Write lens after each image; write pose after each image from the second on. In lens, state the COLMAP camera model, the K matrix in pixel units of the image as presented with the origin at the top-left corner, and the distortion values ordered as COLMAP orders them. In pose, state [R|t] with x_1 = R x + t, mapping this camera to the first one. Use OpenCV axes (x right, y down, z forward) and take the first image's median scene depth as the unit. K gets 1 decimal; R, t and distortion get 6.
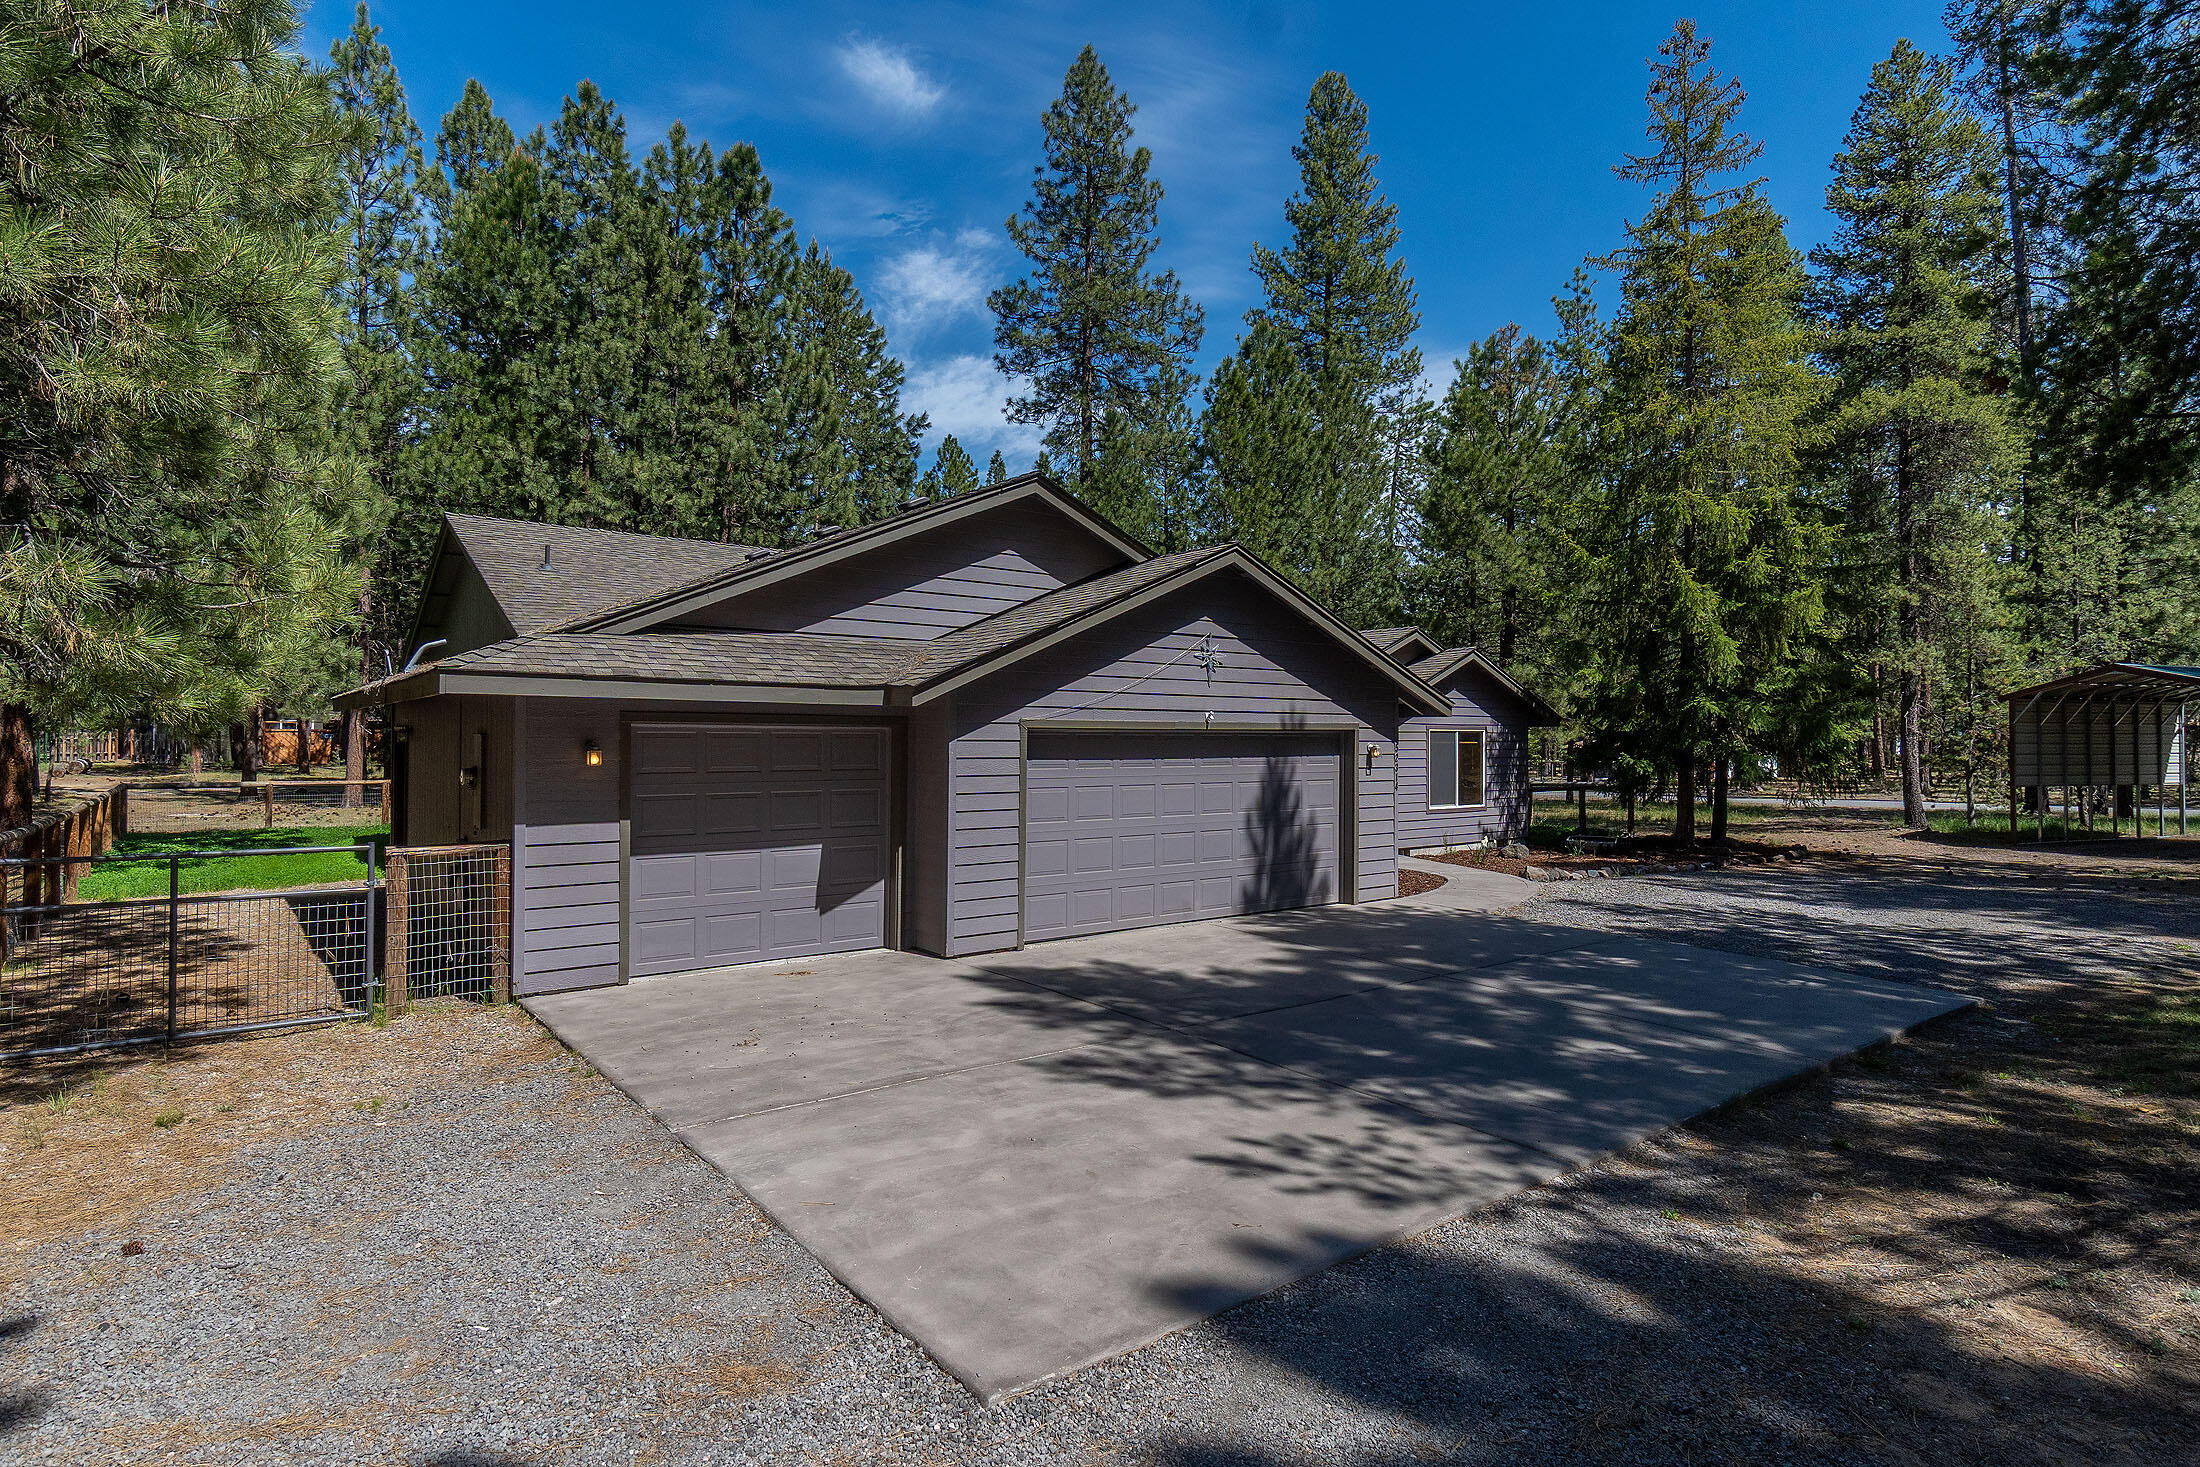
lens RADIAL K [[1177.9, 0, 1100.0], [0, 1177.9, 733.5], [0, 0, 1]] dist [-0.026894, 0.000037]
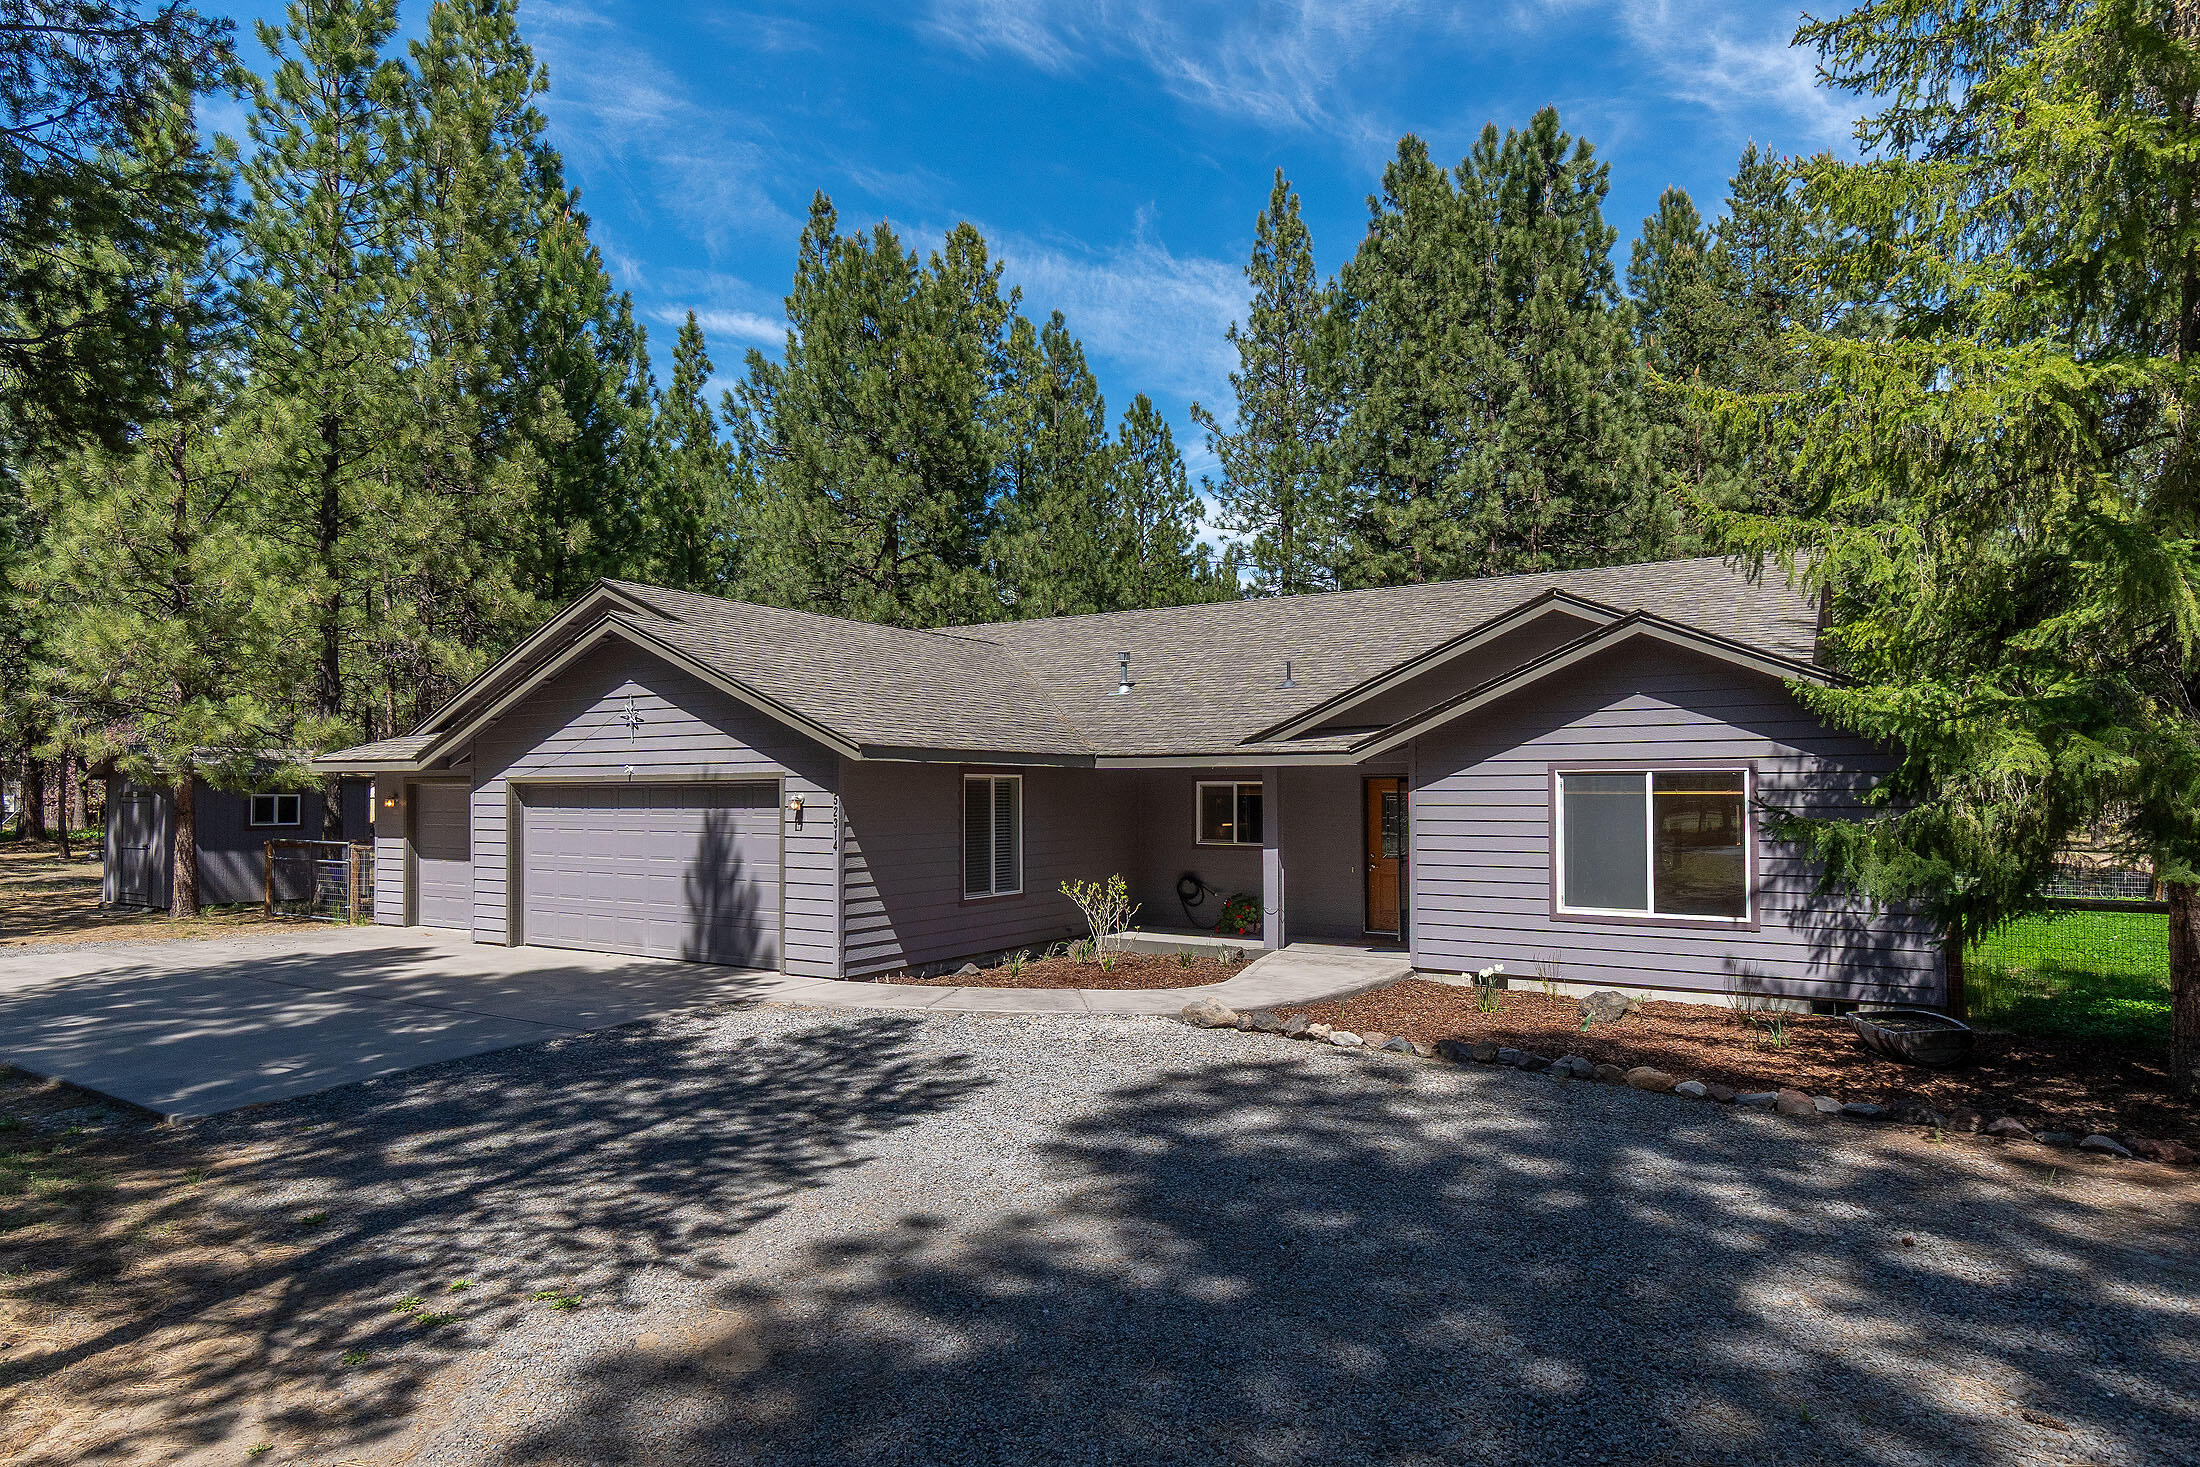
lens RADIAL K [[1264.3, 0, 1095.6], [0, 1264.3, 776.5], [0, 0, 1]] dist [0.005549, -0.000231]
pose [[0.322285, -0.011592, -0.946572, 1.223679], [0.008885, 0.999918, -0.009220, 0.005704], [0.946601, -0.005439, 0.322361, 0.943774]]
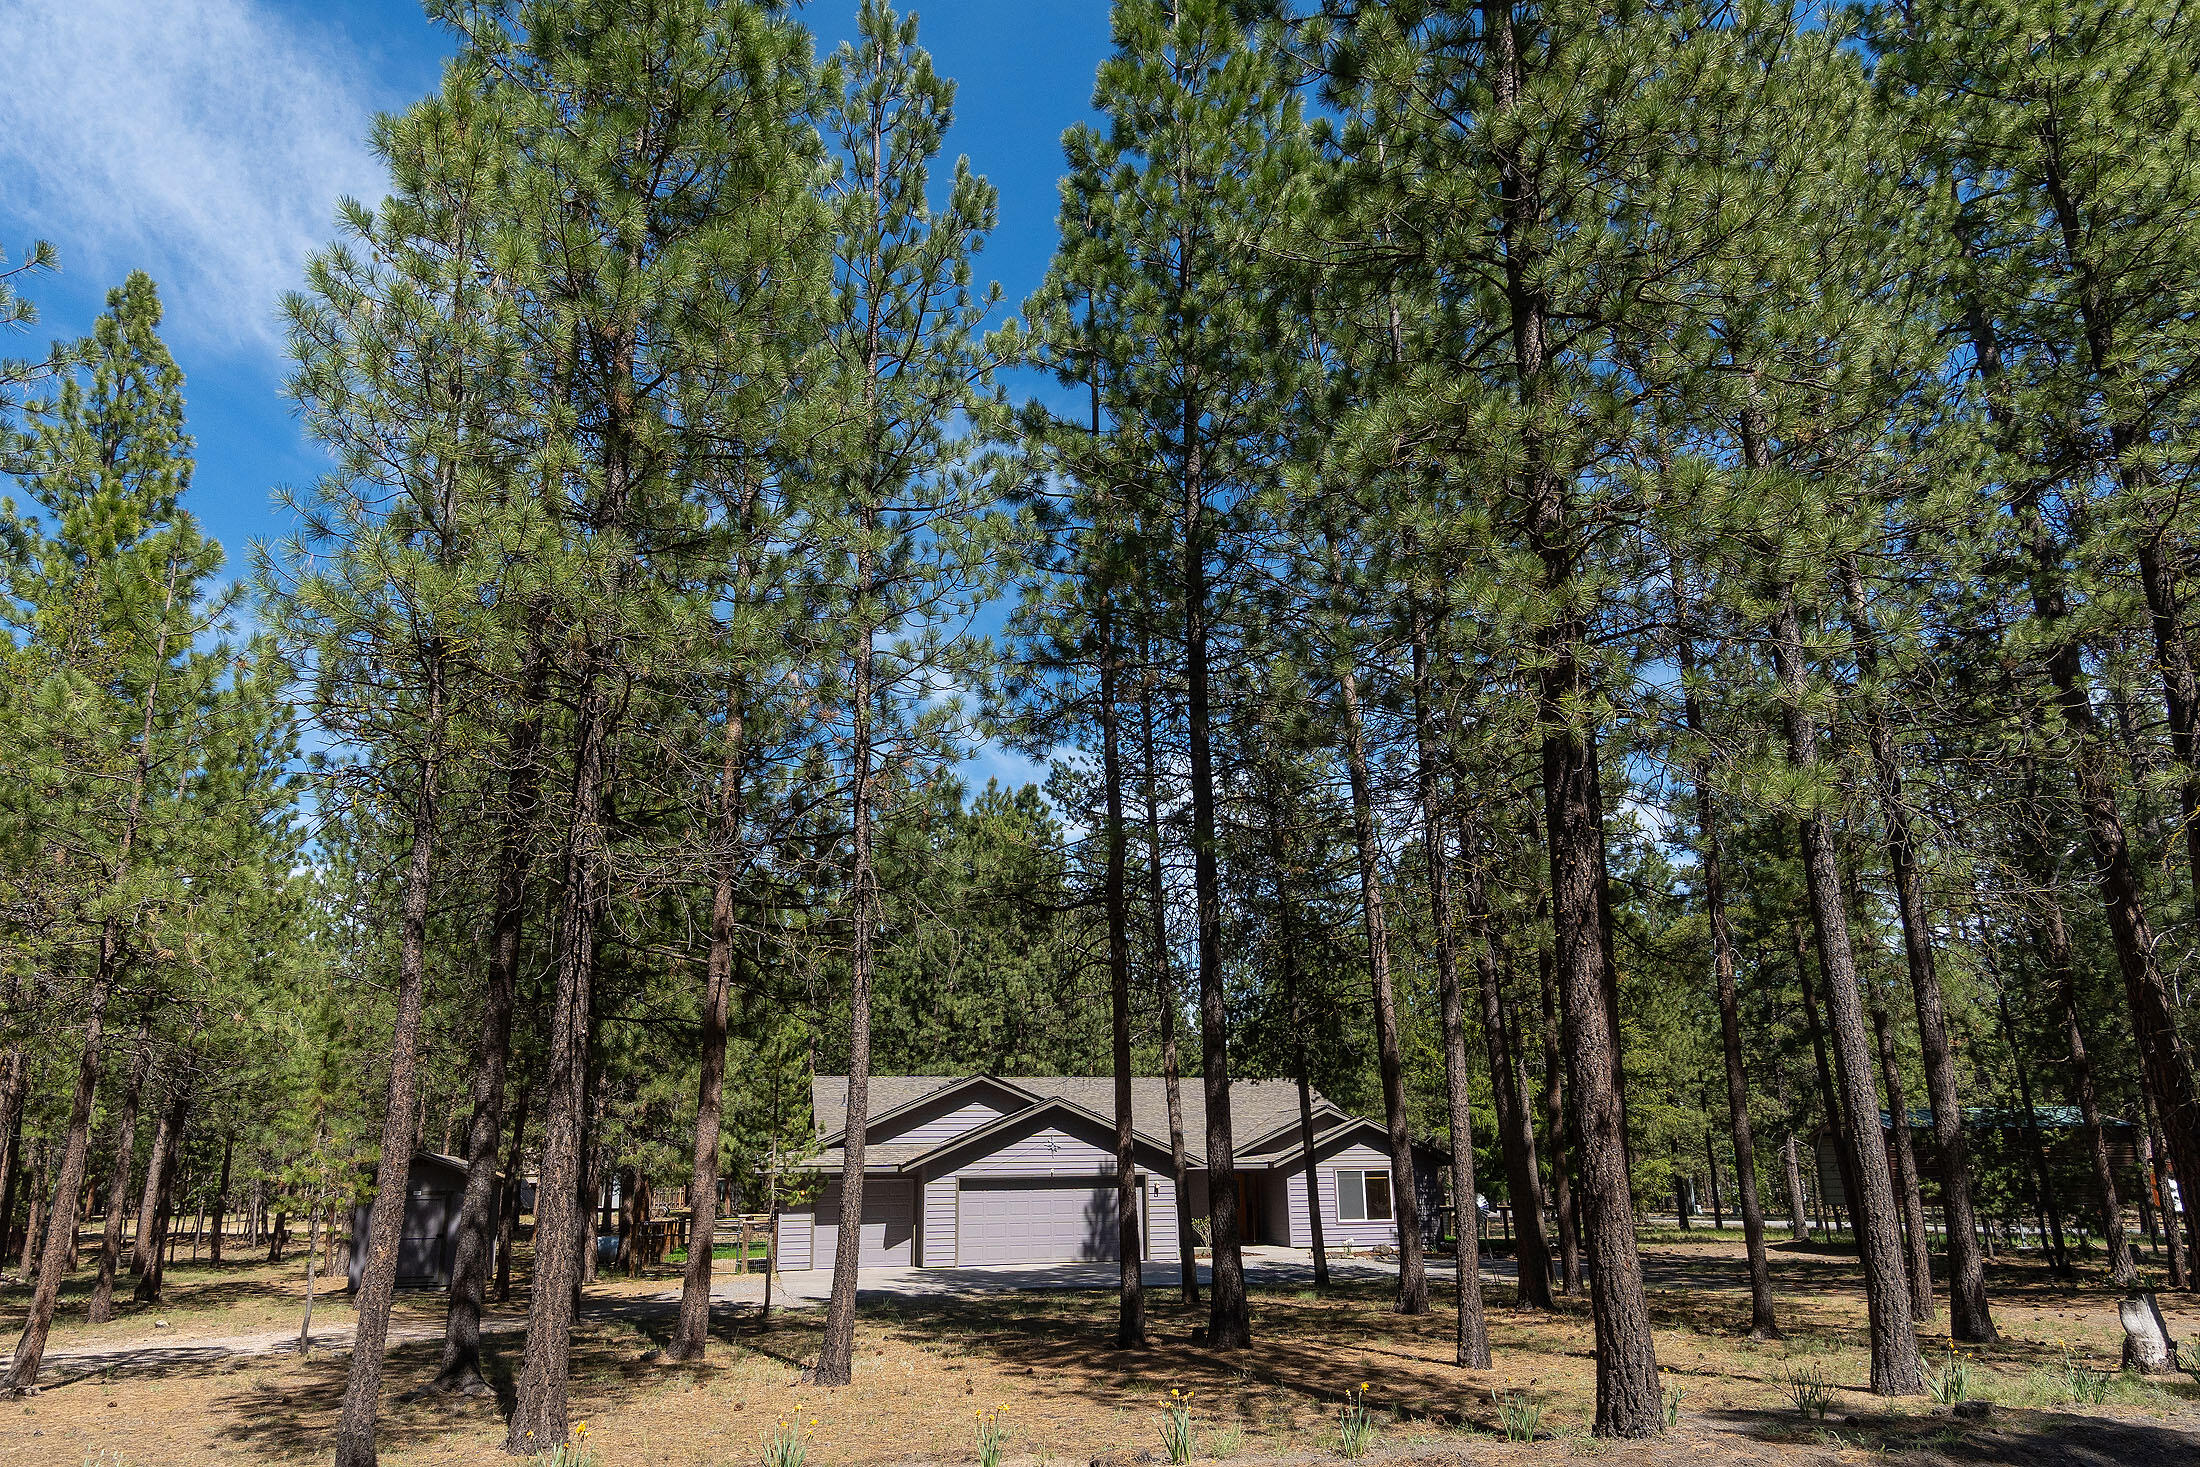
lens RADIAL K [[1375.7, 0, 1100.0], [0, 1375.7, 733.5], [0, 0, 1]] dist [-0.002556, -0.000523]
pose [[0.909690, -0.144768, -0.389238, 1.271390], [0.021476, 0.952418, -0.304037, -0.007992], [0.414733, 0.268220, 0.869514, -1.471782]]
